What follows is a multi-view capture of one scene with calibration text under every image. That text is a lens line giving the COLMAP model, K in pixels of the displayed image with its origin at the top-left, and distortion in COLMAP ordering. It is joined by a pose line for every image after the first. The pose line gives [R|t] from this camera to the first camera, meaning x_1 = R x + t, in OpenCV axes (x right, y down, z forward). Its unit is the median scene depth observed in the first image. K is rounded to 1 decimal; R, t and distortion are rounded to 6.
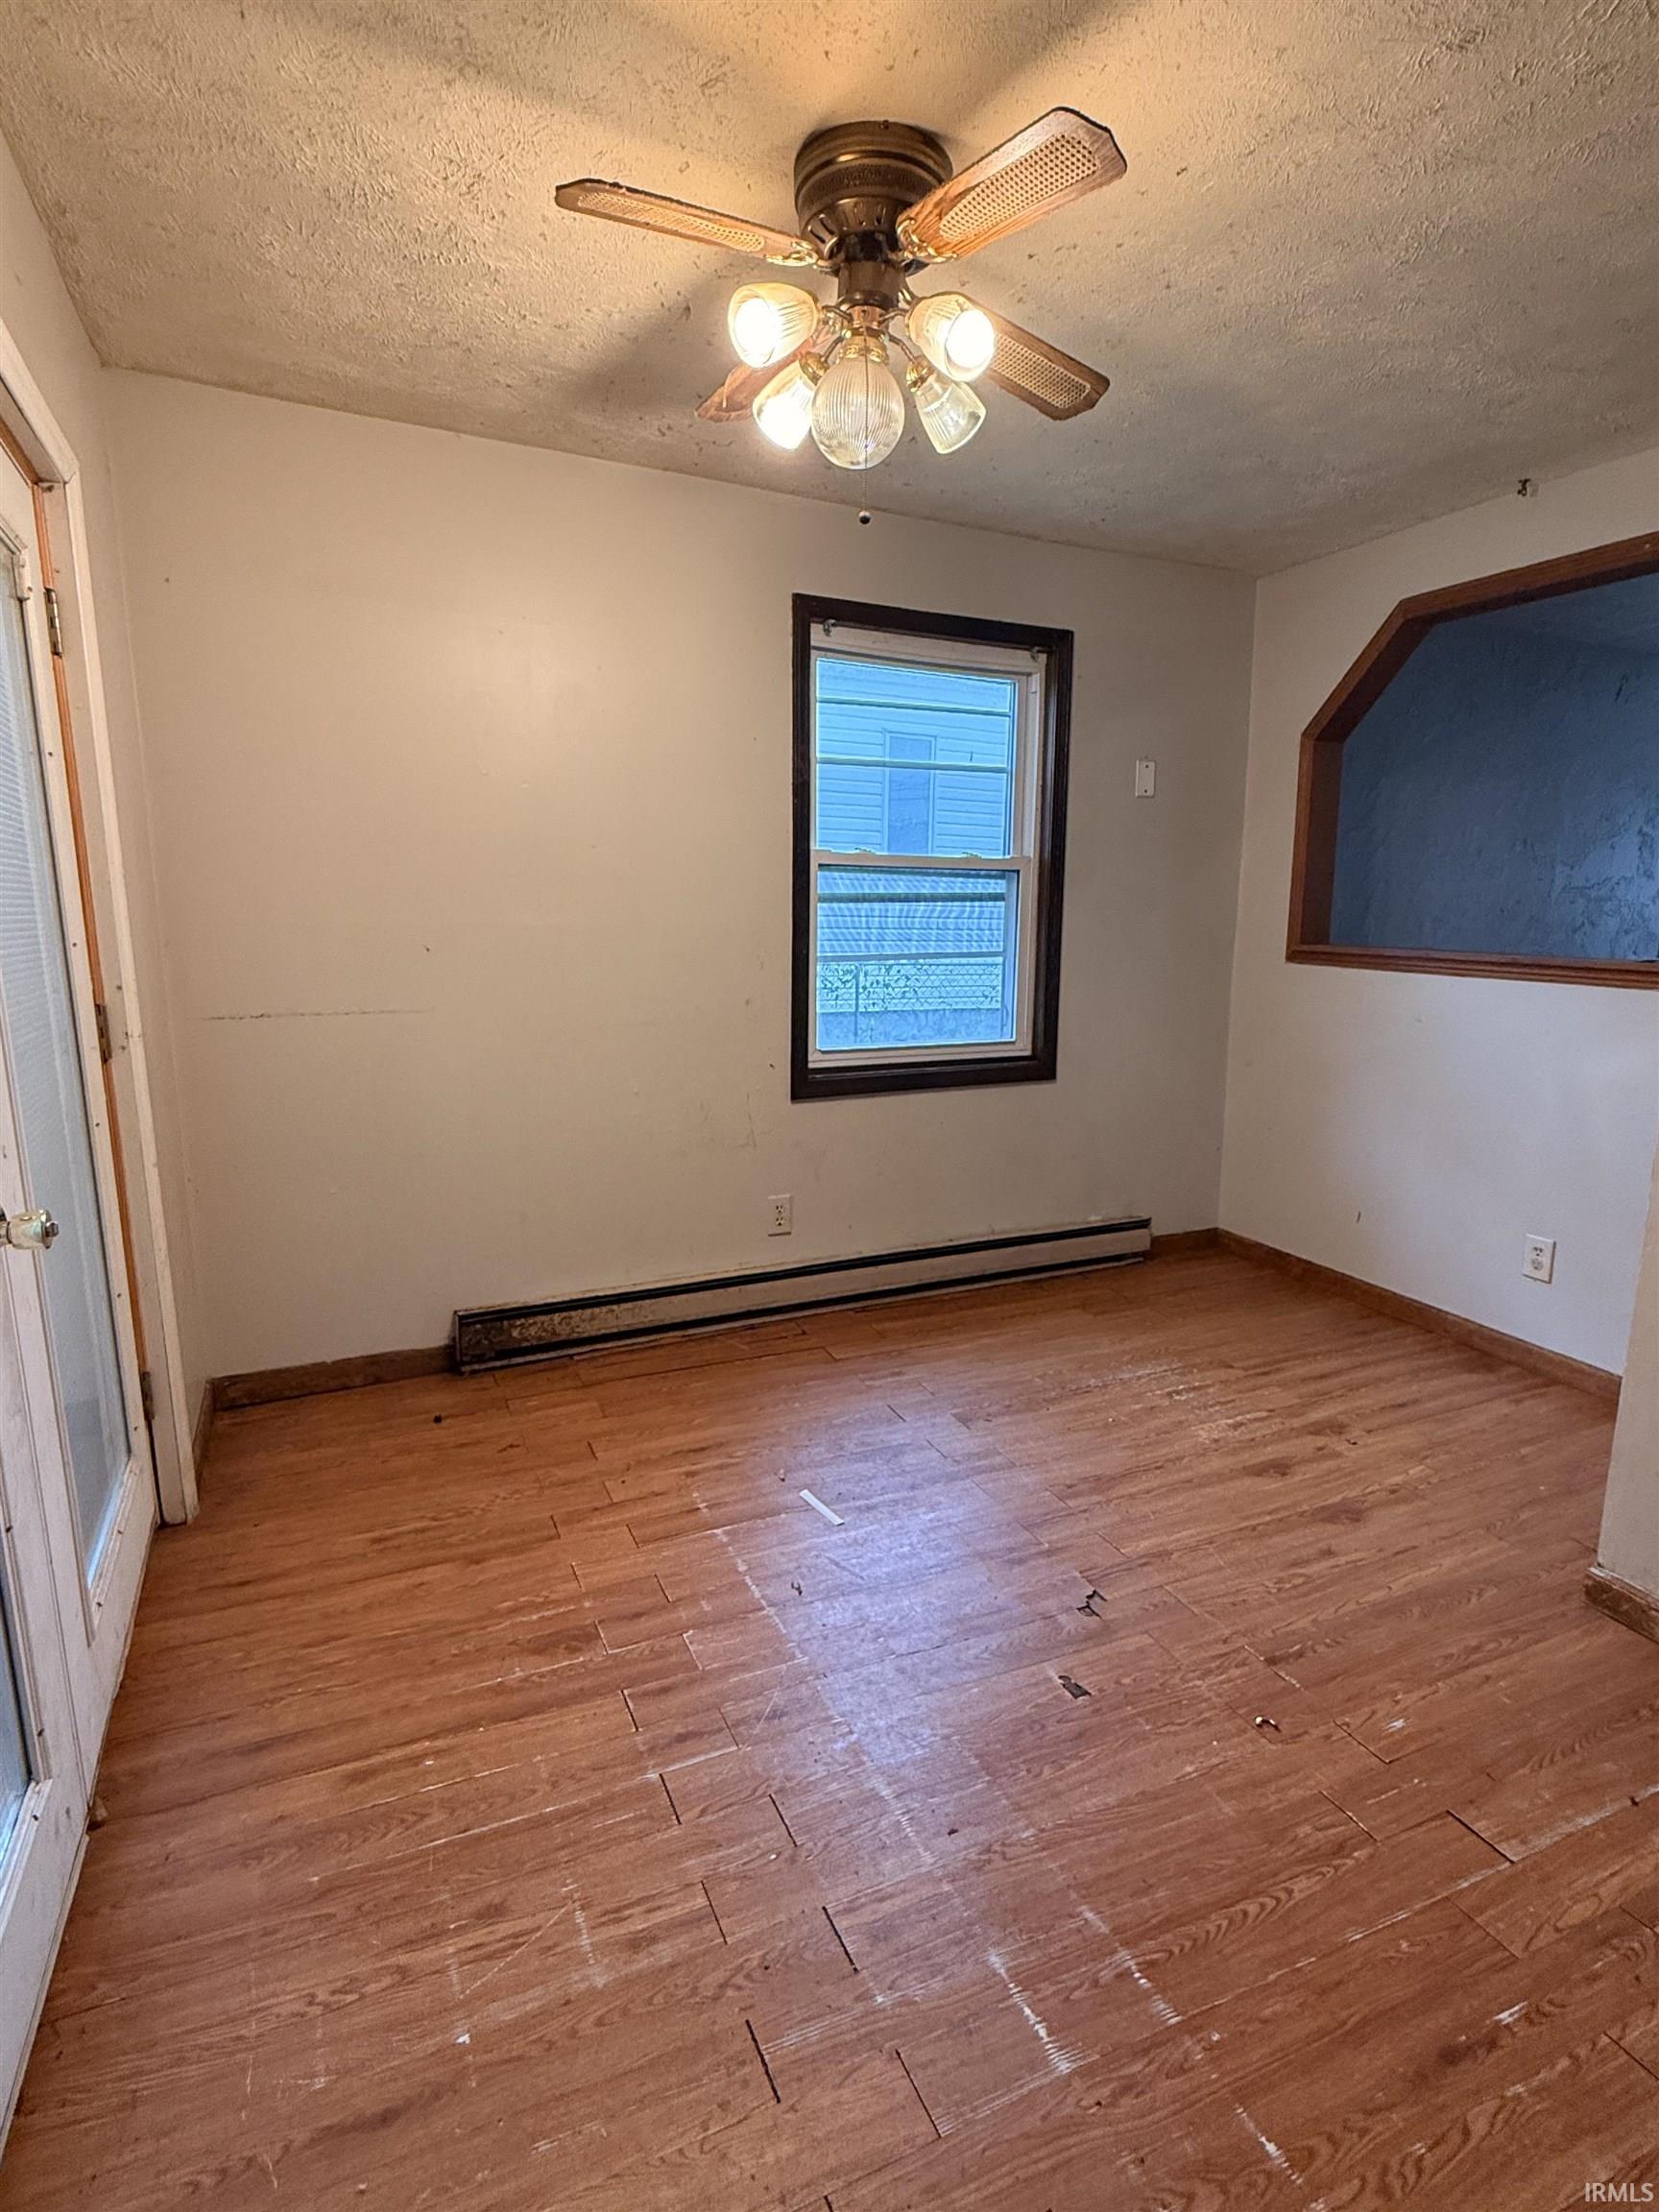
lens RADIAL K [[1114.2, 0, 829.5], [0, 1114.2, 1106.0], [0, 0, 1]] dist [-0.002292, -0.000704]
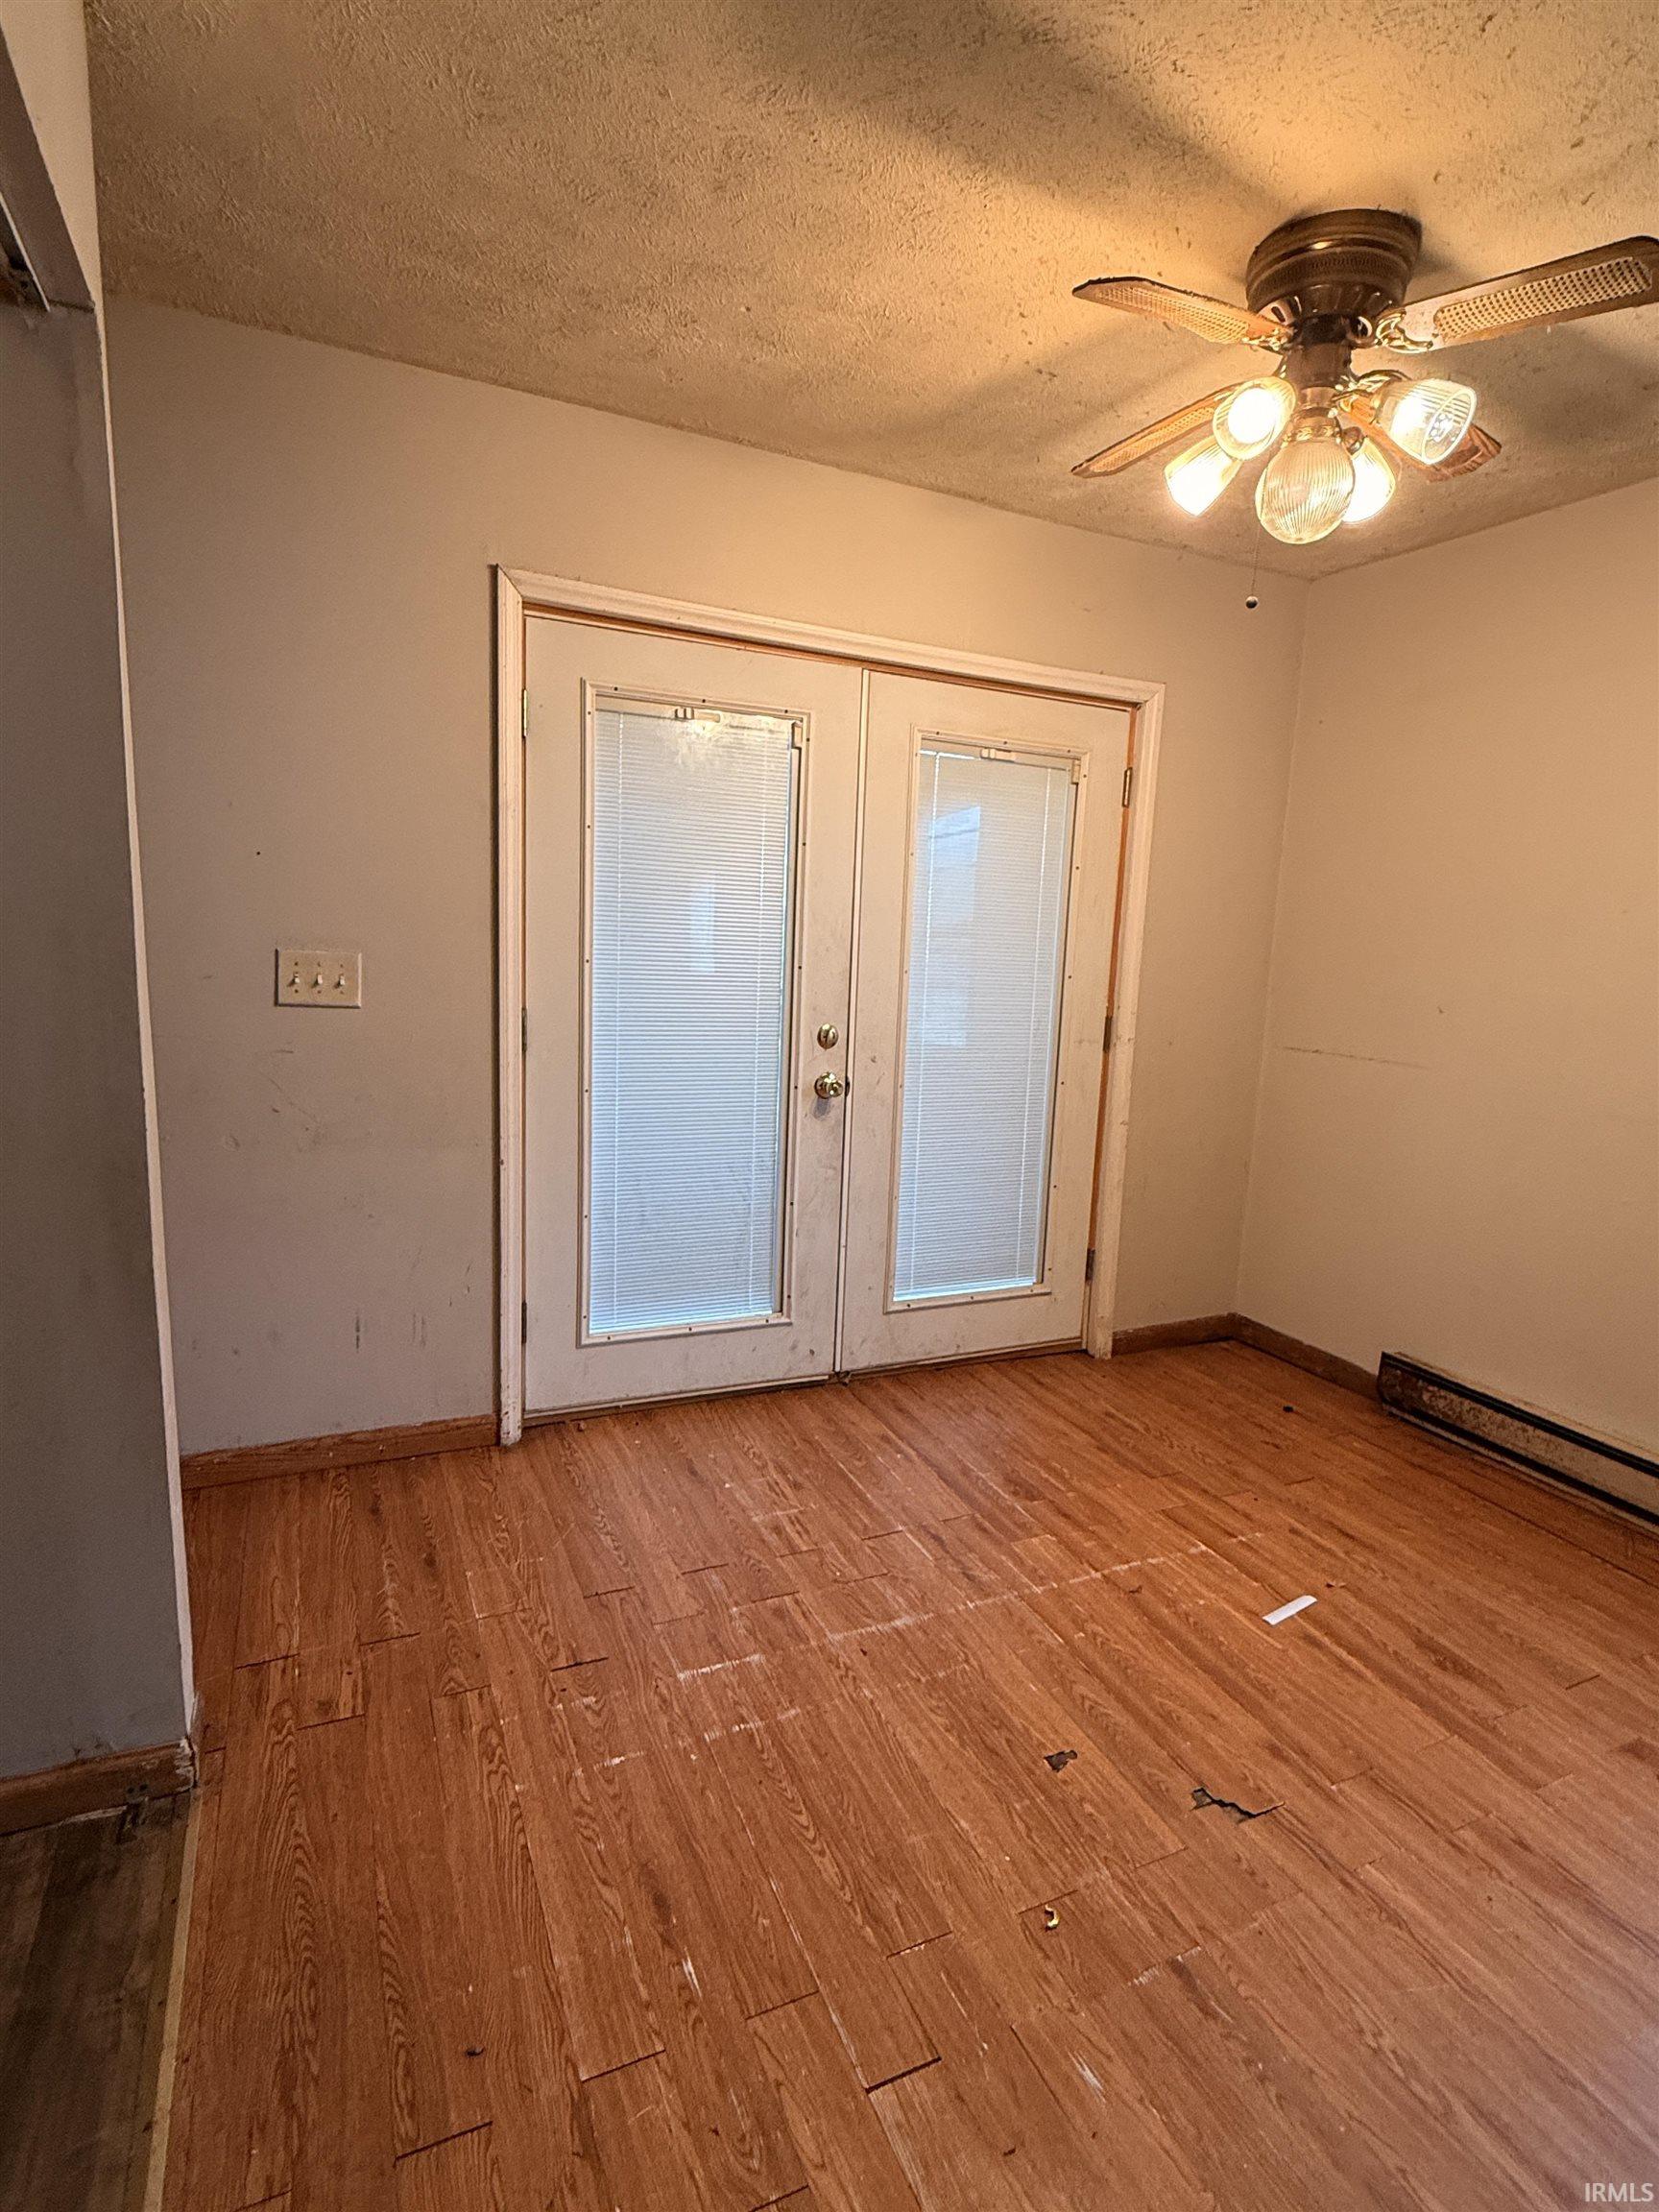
lens RADIAL K [[1114.2, 0, 829.5], [0, 1114.2, 1106.0], [0, 0, 1]] dist [-0.002292, -0.000704]
pose [[0.011597, 0.154882, -0.987865, 0.938719], [-0.214823, 0.965249, 0.148814, -0.115364], [0.976584, 0.210490, 0.044466, 0.545813]]
